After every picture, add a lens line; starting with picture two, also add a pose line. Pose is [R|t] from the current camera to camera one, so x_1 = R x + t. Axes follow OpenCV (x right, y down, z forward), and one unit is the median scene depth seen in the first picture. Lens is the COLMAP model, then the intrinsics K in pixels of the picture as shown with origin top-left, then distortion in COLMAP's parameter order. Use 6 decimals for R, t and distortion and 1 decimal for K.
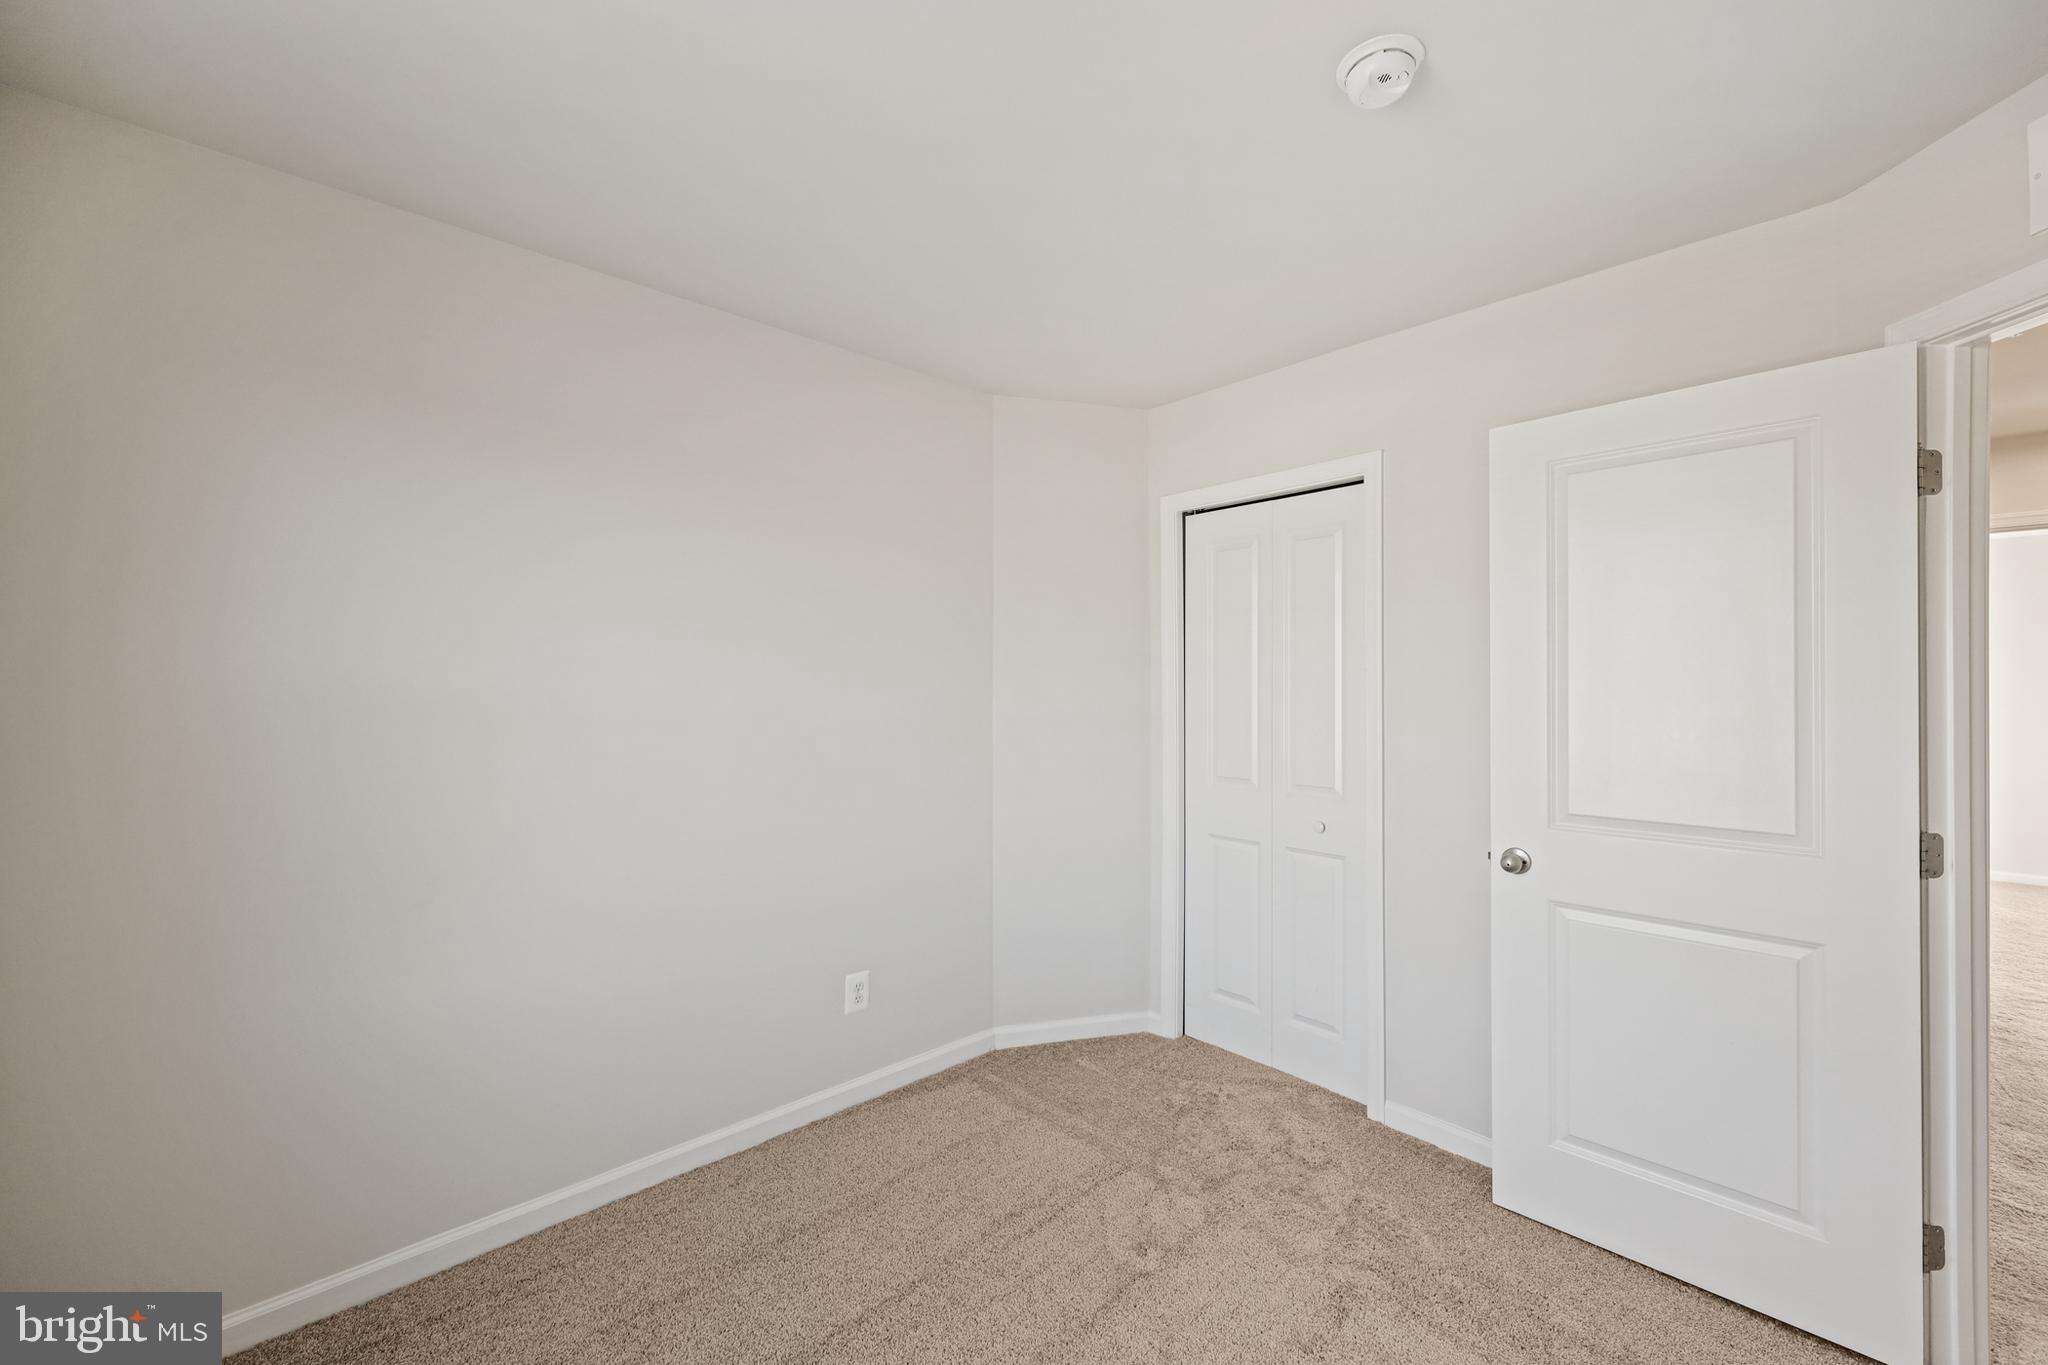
lens RADIAL K [[819.9, 0, 1024.0], [0, 819.9, 682.5], [0, 0, 1]] dist [-0.003273, -0.000520]
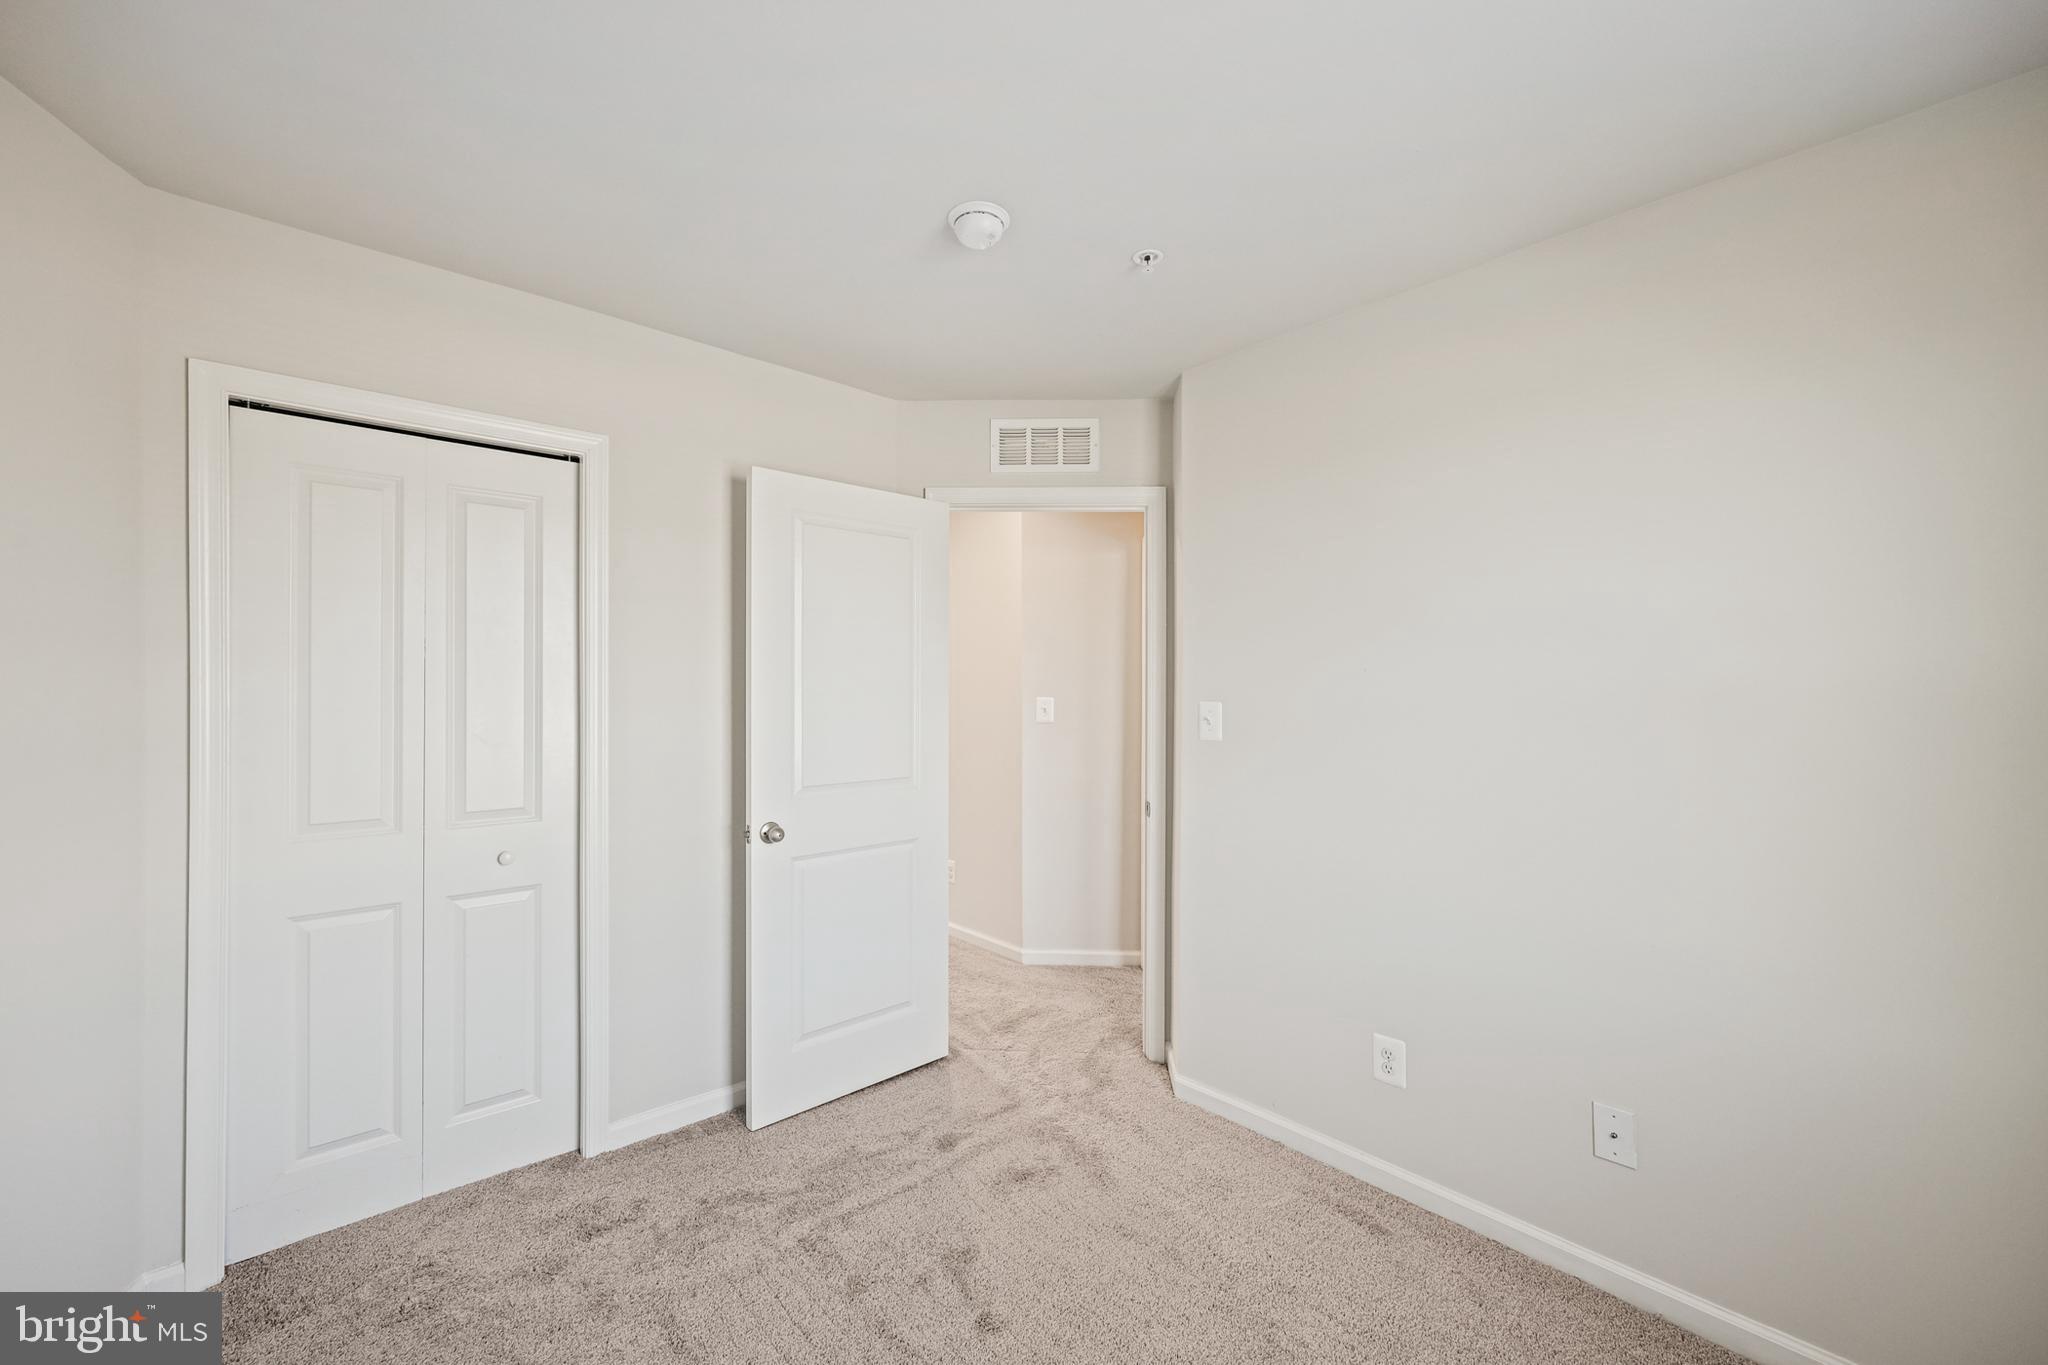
lens RADIAL K [[819.9, 0, 1024.0], [0, 819.9, 682.5], [0, 0, 1]] dist [-0.003273, -0.000520]
pose [[-0.000835, 0.010091, 0.999949, -0.536805], [-0.005615, 0.999933, -0.010095, 0.005965], [-0.999984, -0.005623, -0.000779, 0.550993]]
